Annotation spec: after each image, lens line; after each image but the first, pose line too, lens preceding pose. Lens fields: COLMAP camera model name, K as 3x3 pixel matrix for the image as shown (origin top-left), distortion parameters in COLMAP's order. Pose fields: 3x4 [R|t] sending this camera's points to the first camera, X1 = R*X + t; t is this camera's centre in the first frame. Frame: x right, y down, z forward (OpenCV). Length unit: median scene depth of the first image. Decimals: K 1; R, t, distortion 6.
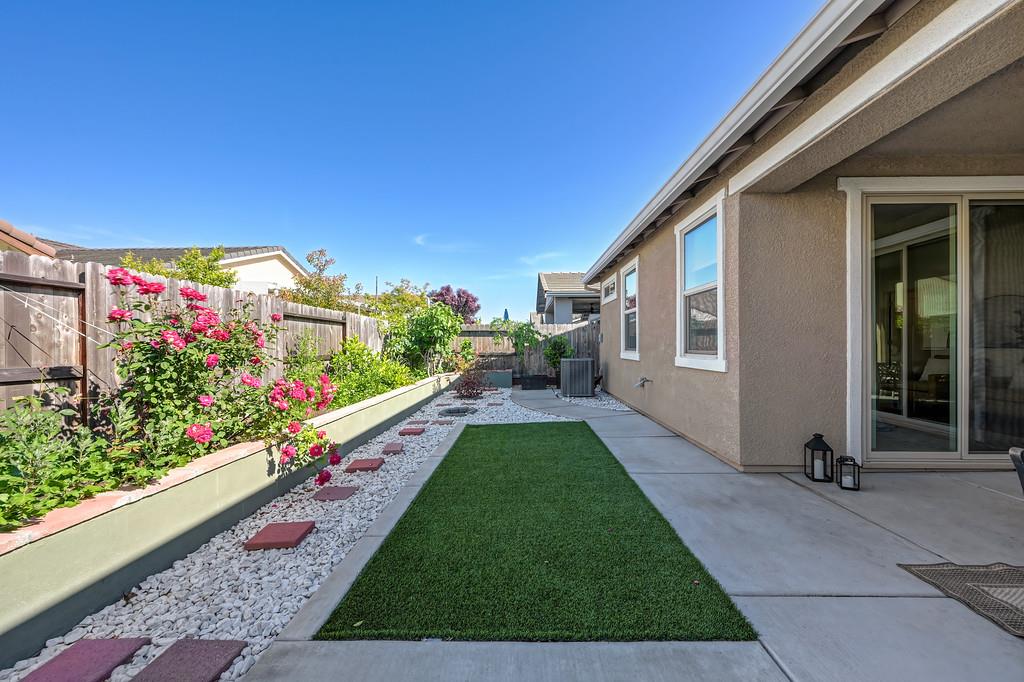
lens RADIAL K [[405.6, 0, 515.2], [0, 405.6, 343.0], [0, 0, 1]] dist [-0.001110, 0.000663]
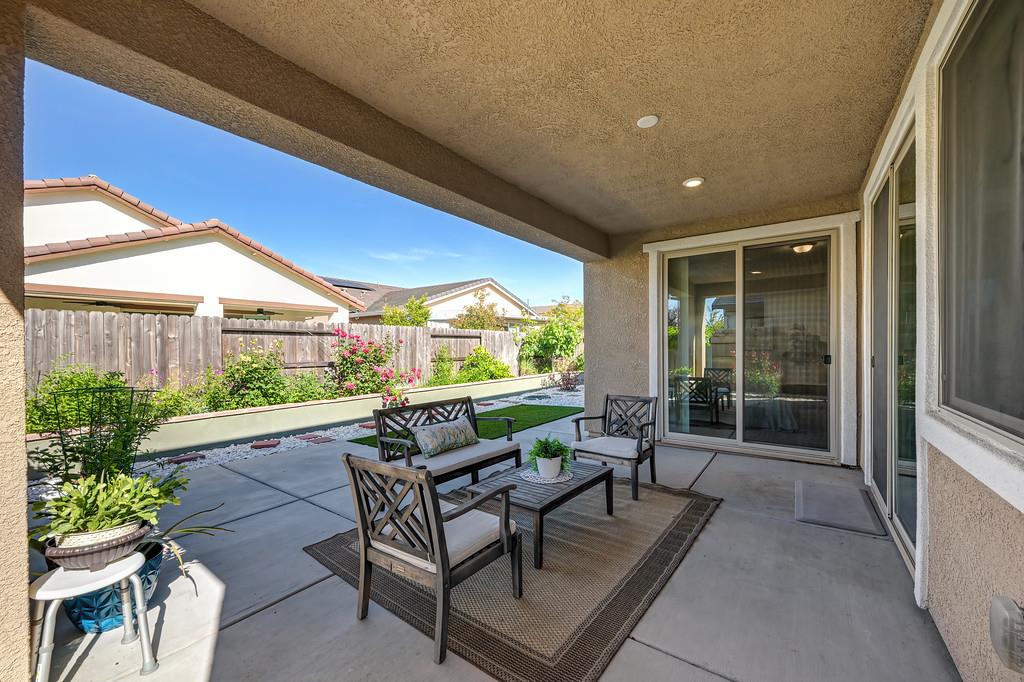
lens RADIAL K [[405.6, 0, 511.4], [0, 405.6, 343.2], [0, 0, 1]] dist [-0.001110, 0.000663]
pose [[0.820975, -0.006444, -0.570928, 1.241397], [0.006694, 0.999976, -0.001661, -0.046835], [0.570925, -0.002458, 0.820998, -0.491341]]
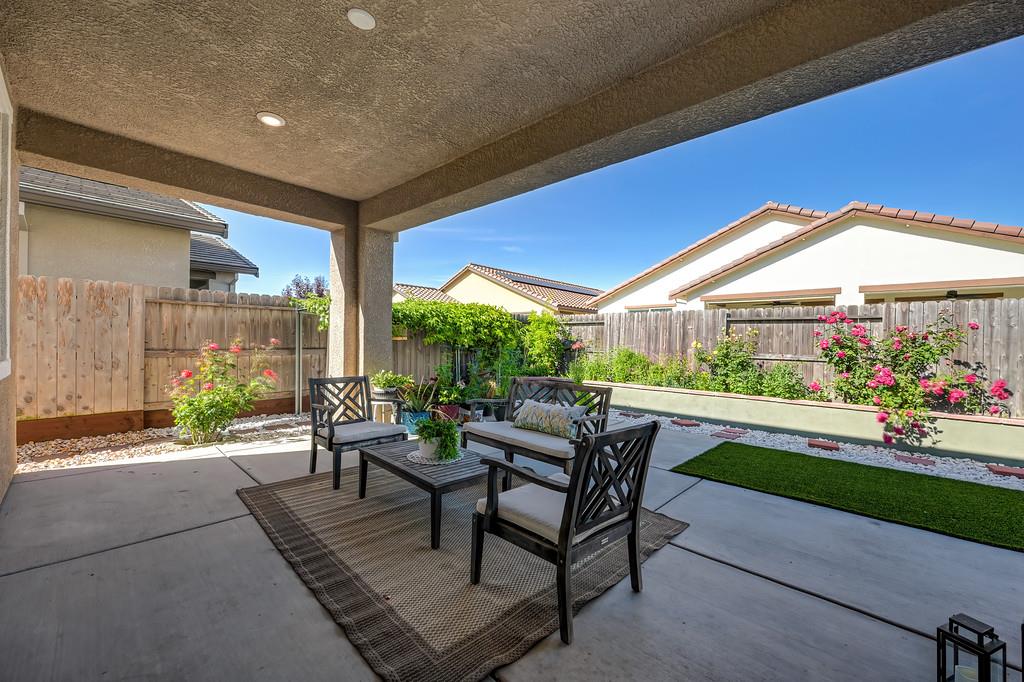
lens RADIAL K [[405.6, 0, 517.4], [0, 405.6, 335.9], [0, 0, 1]] dist [-0.001110, 0.000663]
pose [[-0.654848, -0.018611, -0.755531, 1.313656], [-0.012051, 0.999827, -0.014184, -0.000398], [0.755664, -0.000184, -0.654959, 0.828898]]
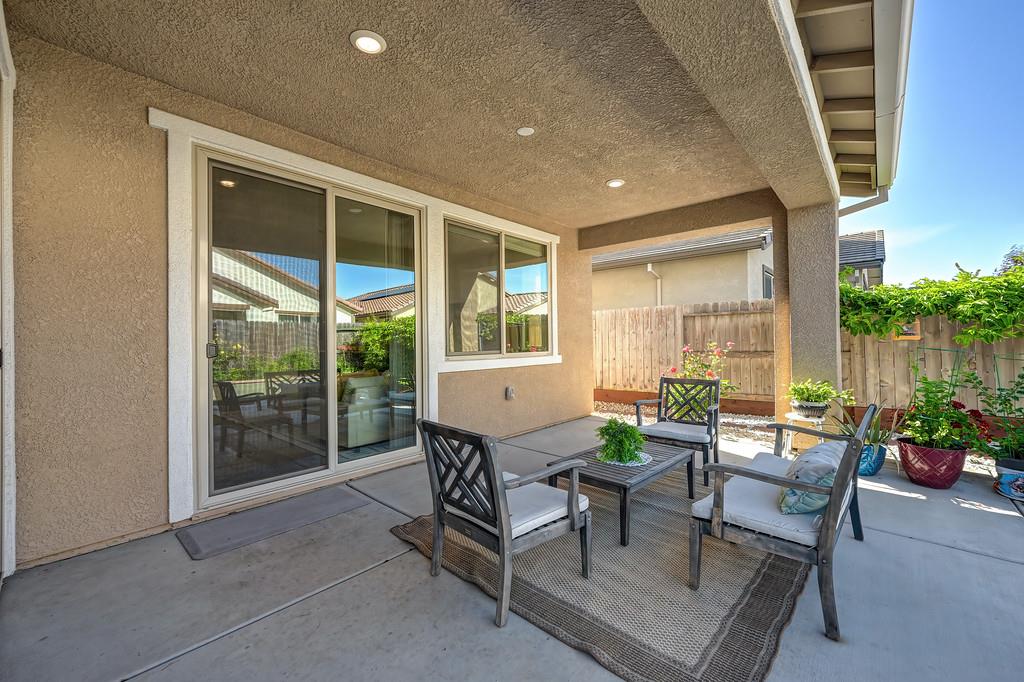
lens RADIAL K [[405.6, 0, 521.5], [0, 405.6, 338.2], [0, 0, 1]] dist [-0.001110, 0.000663]
pose [[-0.766398, 0.016723, 0.642149, 0.470835], [0.013387, 0.999860, -0.010061, -0.009407], [-0.642227, 0.000885, -0.766514, 0.941799]]
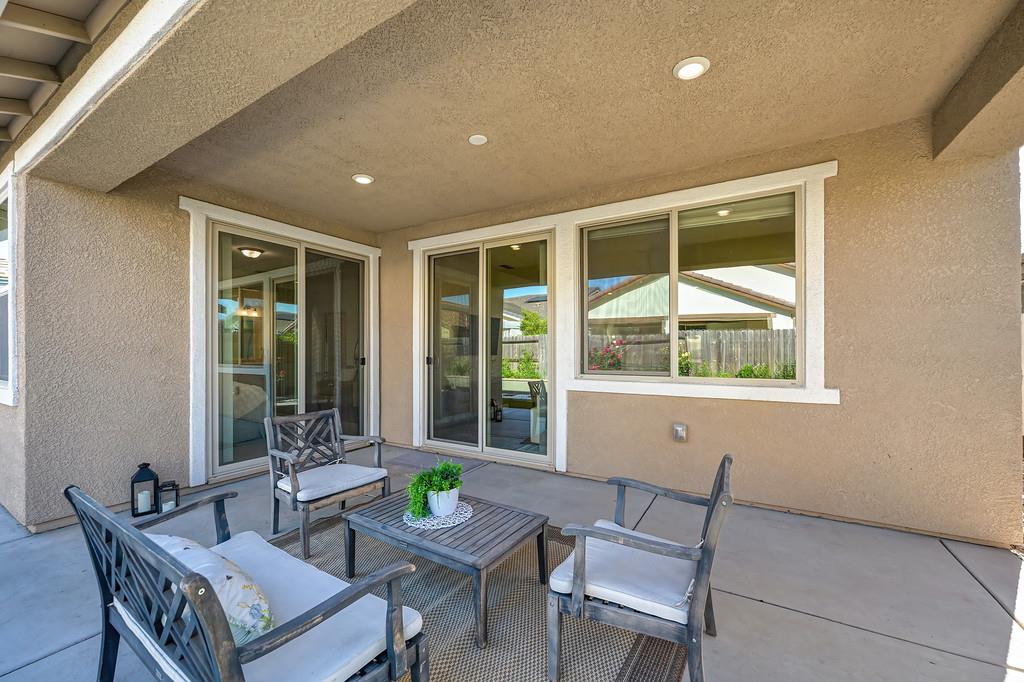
lens RADIAL K [[405.6, 0, 518.4], [0, 405.6, 349.7], [0, 0, 1]] dist [-0.001110, 0.000663]
pose [[0.491520, 0.003307, 0.870860, 0.344414], [-0.001969, 0.999994, -0.002686, -0.034138], [-0.870864, -0.000395, 0.491524, -0.196577]]
